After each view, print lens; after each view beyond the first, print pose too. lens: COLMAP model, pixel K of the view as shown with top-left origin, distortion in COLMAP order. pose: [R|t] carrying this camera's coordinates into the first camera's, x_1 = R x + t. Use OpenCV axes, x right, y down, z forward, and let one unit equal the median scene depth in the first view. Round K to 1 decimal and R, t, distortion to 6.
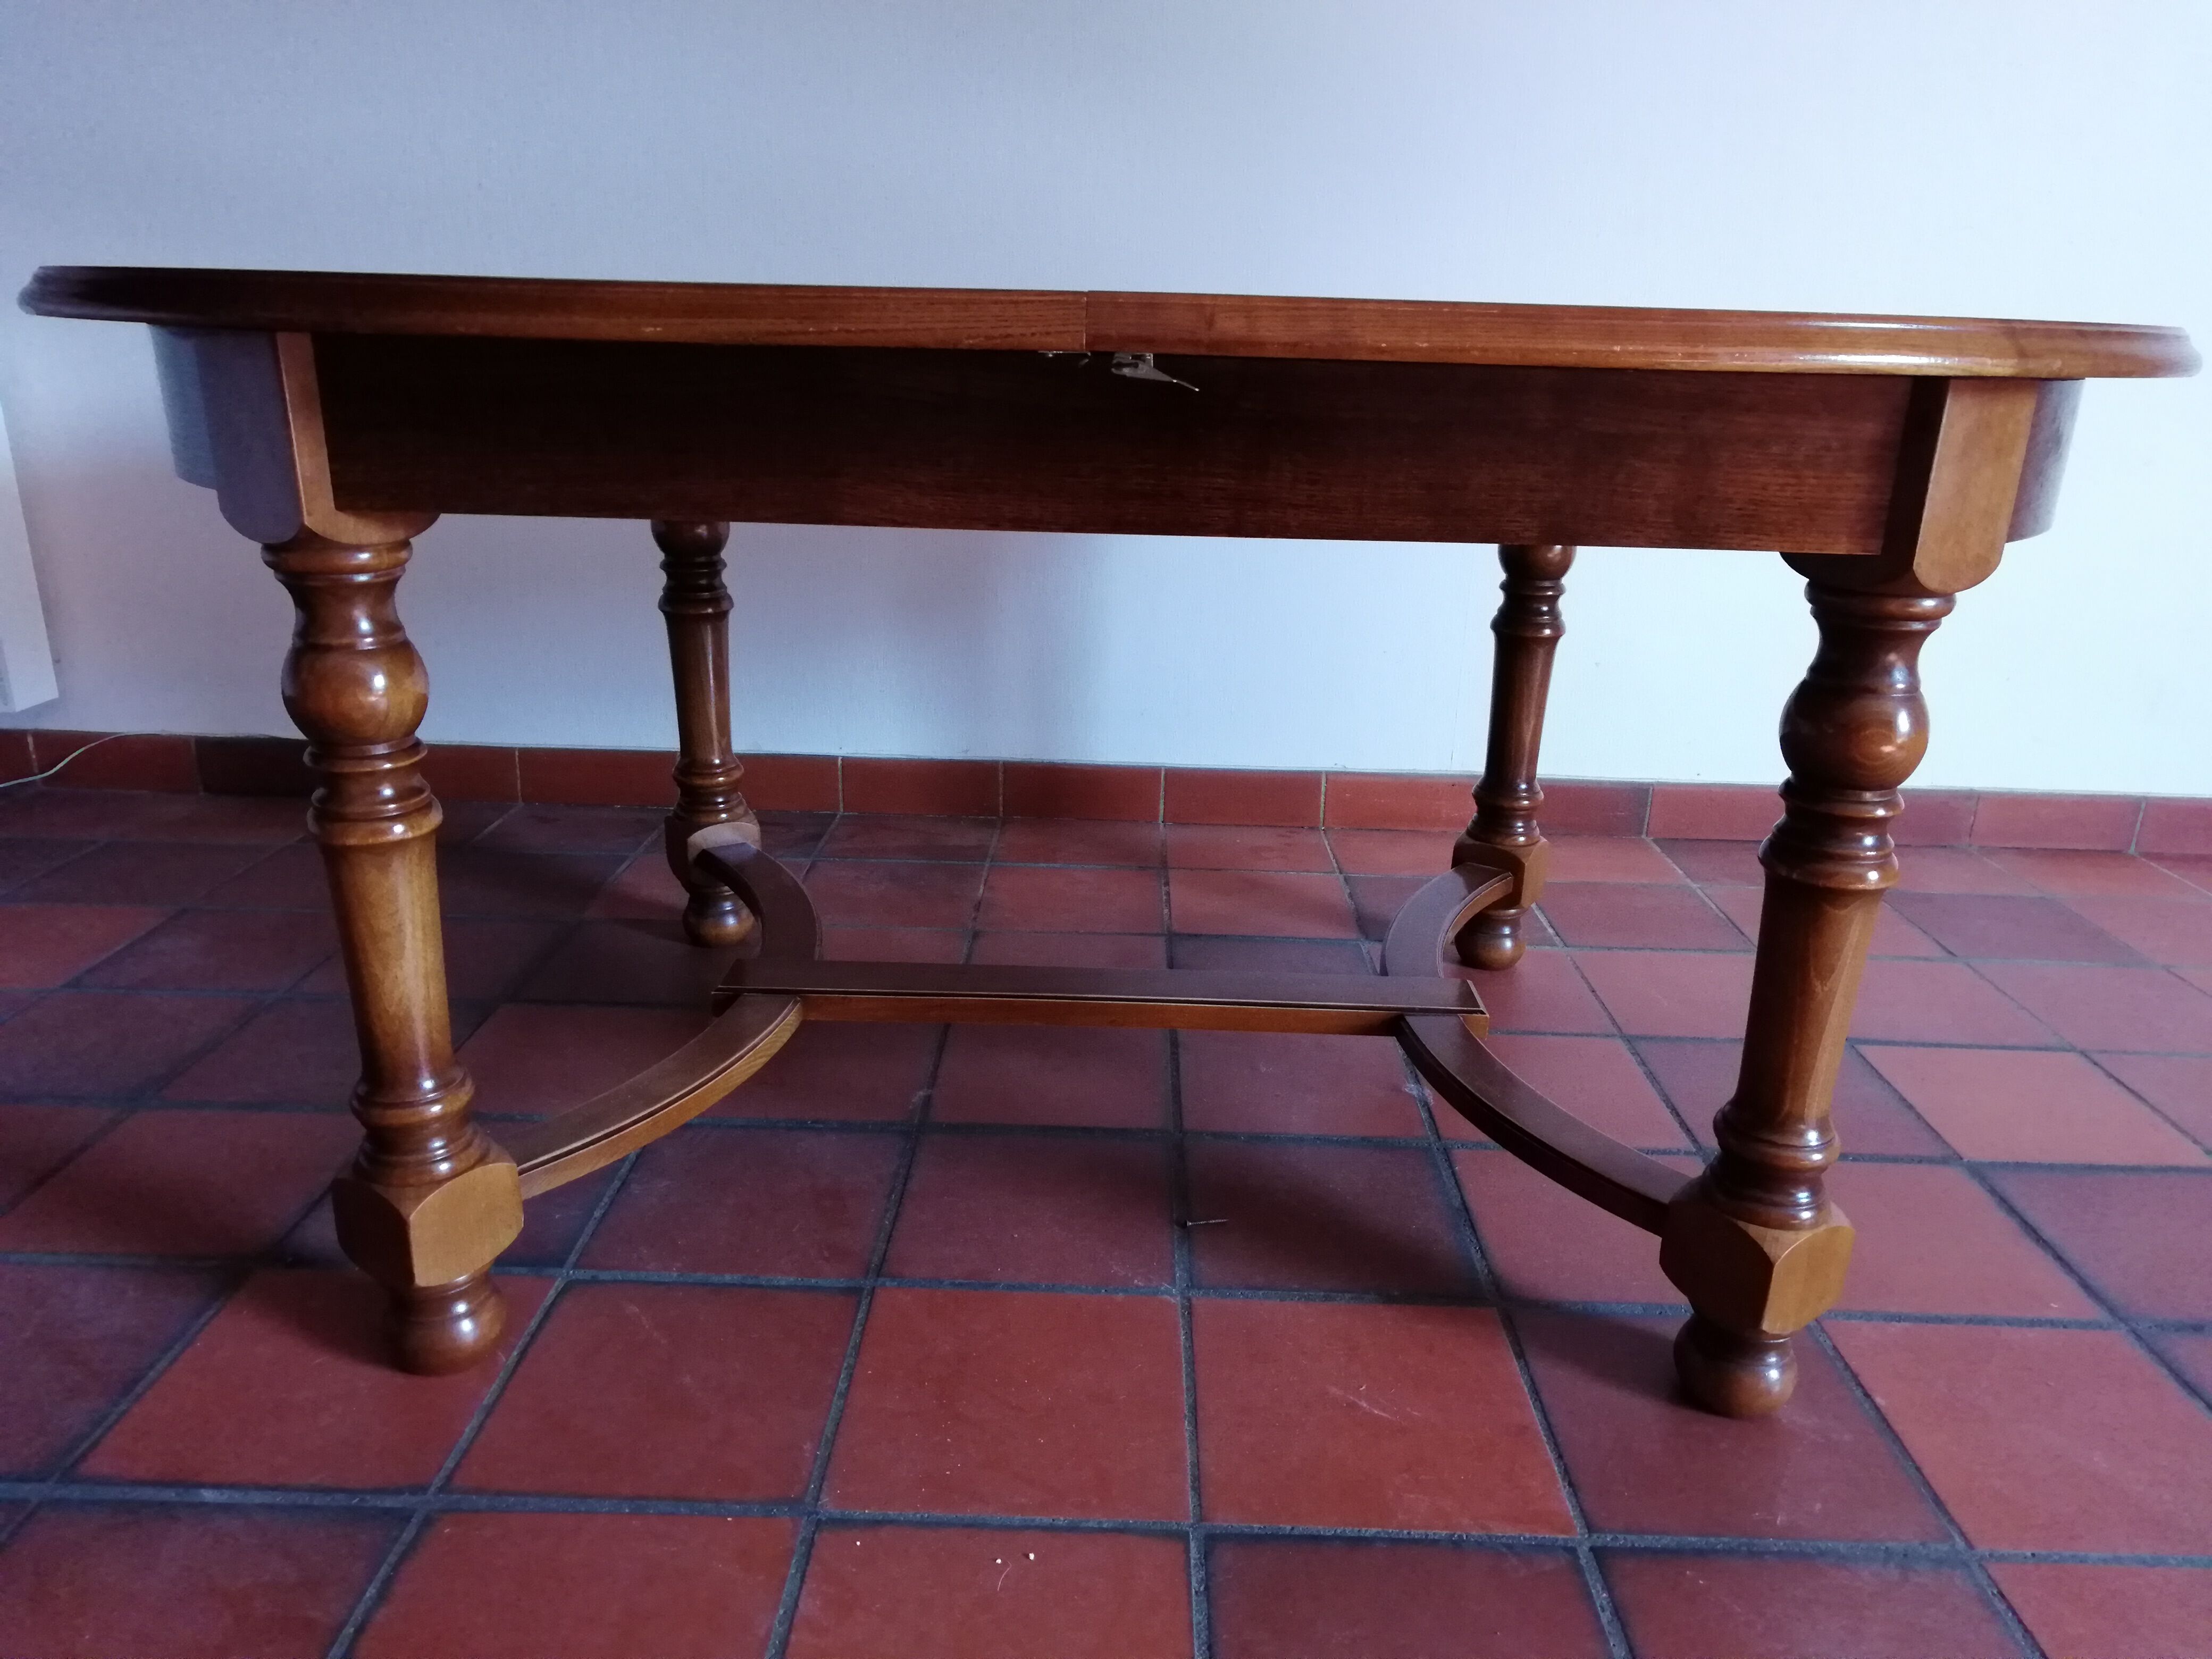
lens RADIAL K [[1544.3, 0, 1110.1], [0, 1544.3, 821.3], [0, 0, 1]] dist [0.005443, 0.003732]
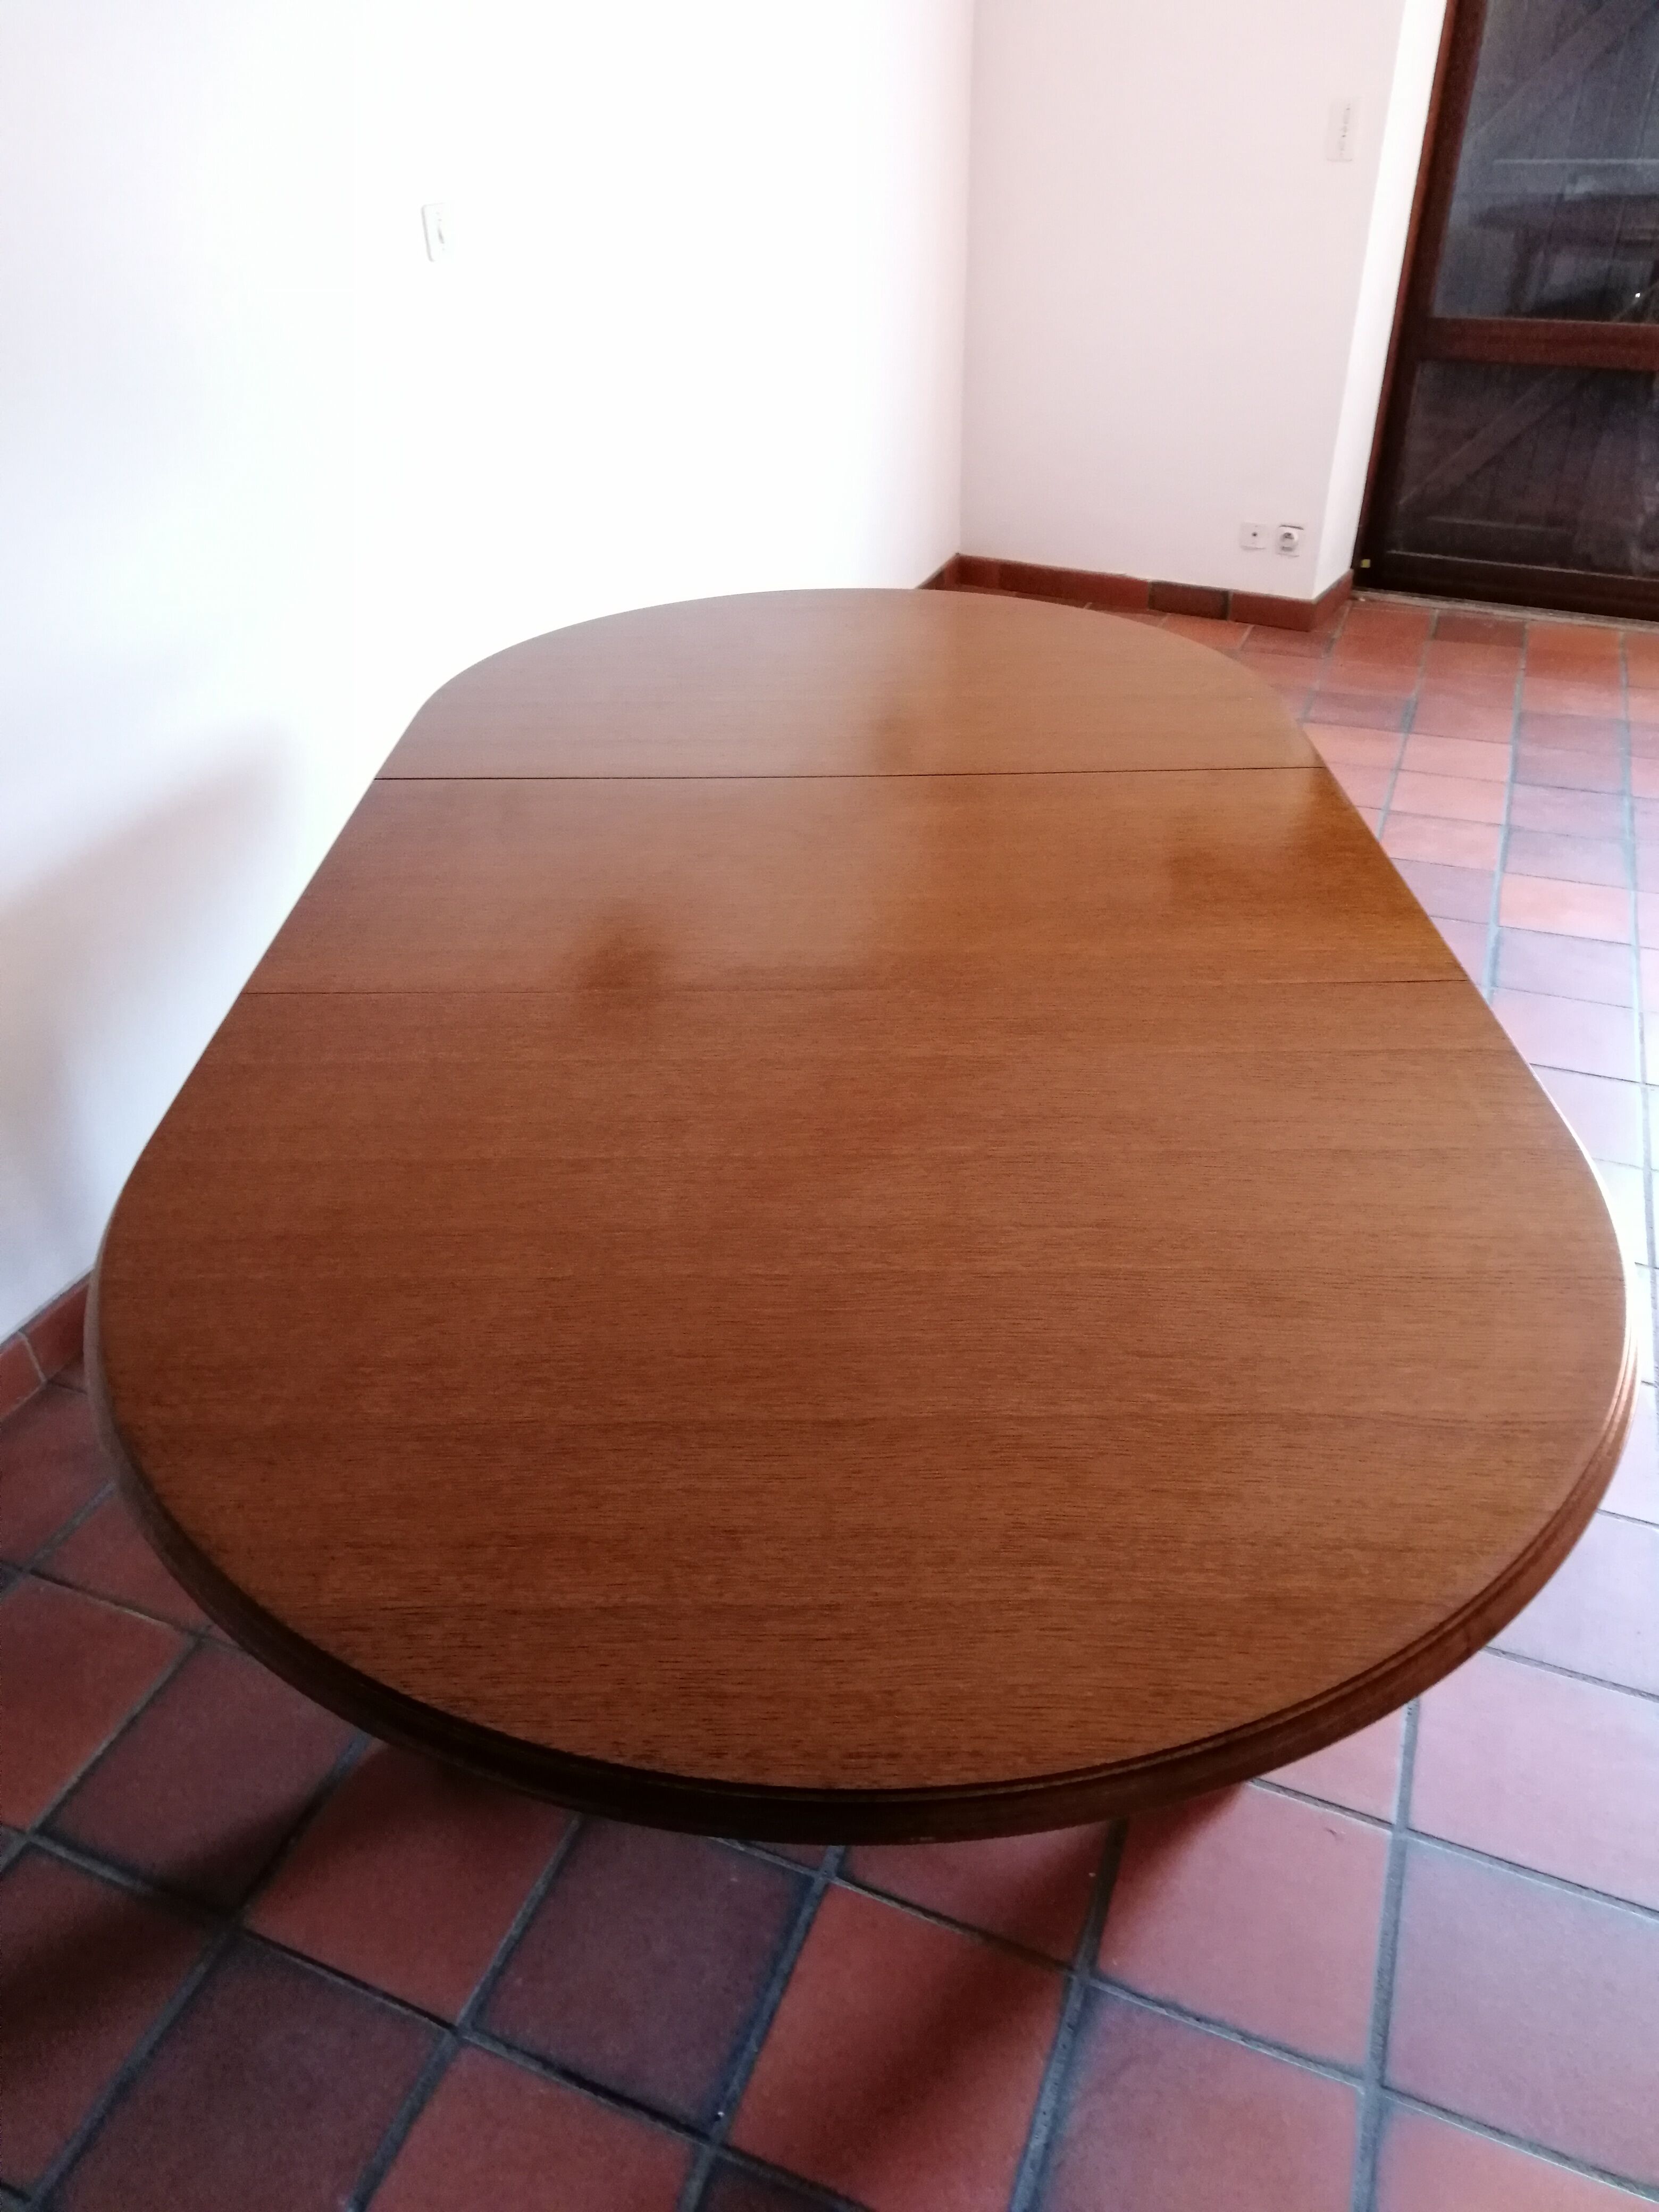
lens RADIAL K [[1548.4, 0, 834.2], [0, 1548.4, 1104.1], [0, 0, 1]] dist [0.003968, 0.005944]
pose [[0.361759, -0.542578, 0.758116, -1.026778], [0.309058, 0.837004, 0.451561, -0.815683], [-0.879553, 0.070945, 0.470482, 0.432013]]
